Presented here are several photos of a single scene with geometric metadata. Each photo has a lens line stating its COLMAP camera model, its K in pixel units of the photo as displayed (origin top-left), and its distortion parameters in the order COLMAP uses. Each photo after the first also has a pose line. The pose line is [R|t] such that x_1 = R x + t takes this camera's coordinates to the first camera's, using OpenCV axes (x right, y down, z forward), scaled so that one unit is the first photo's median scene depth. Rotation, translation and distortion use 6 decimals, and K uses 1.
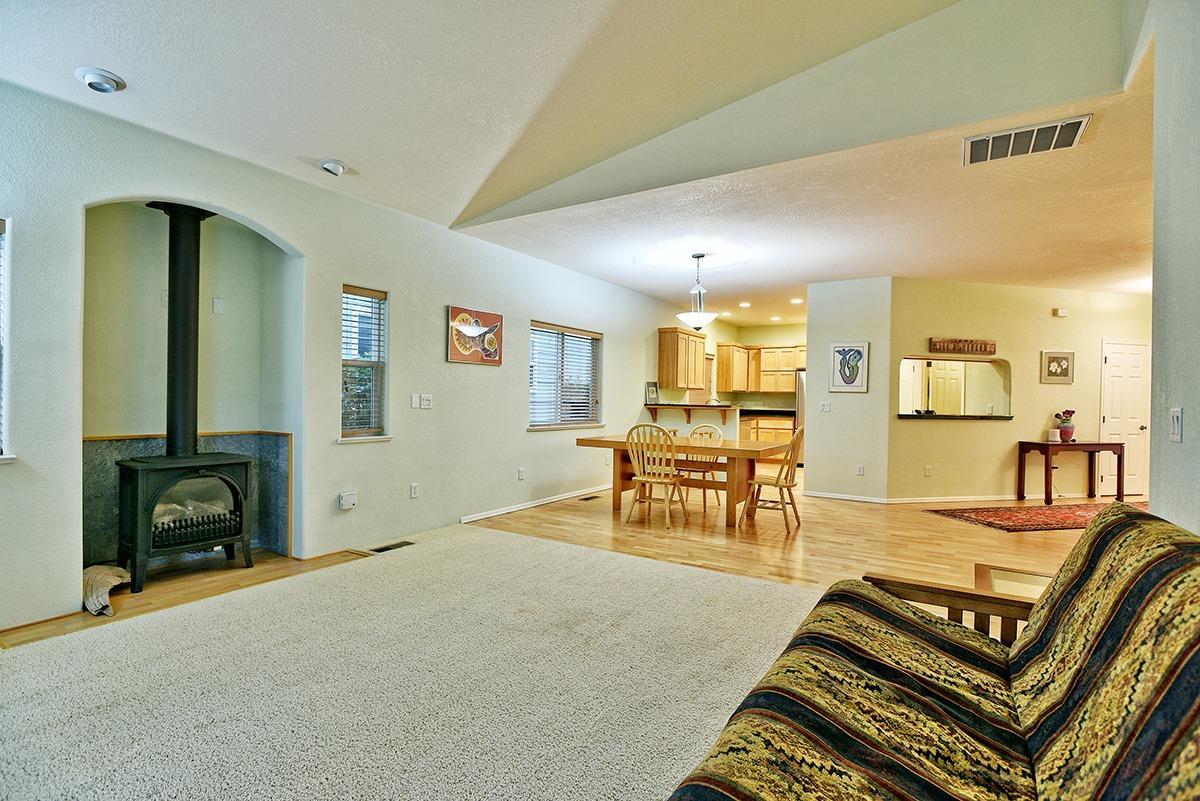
lens RADIAL K [[565.8, 0, 602.0], [0, 565.8, 400.1], [0, 0, 1]] dist [-0.015560, 0.000588]
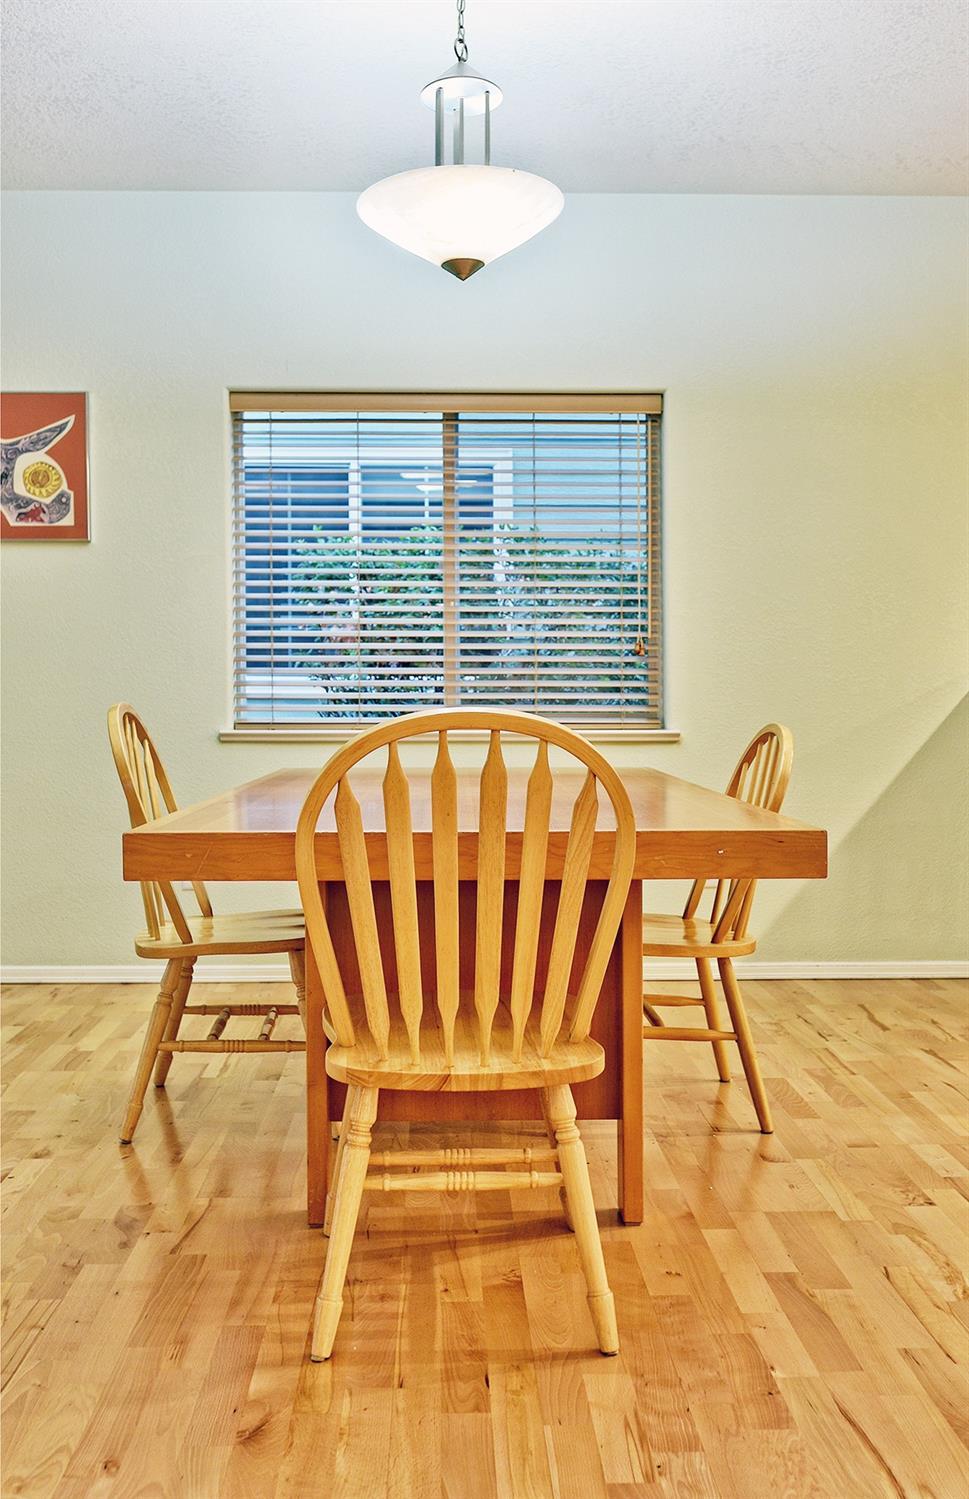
lens RADIAL K [[1356.6, 0, 490.2], [0, 1356.6, 690.3], [0, 0, 1]] dist [-0.053688, -0.005954]
pose [[0.576292, -0.021333, -0.816965, 0.489199], [0.011172, 0.999771, -0.018225, 0.035608], [0.817167, 0.001376, 0.576399, 0.591562]]
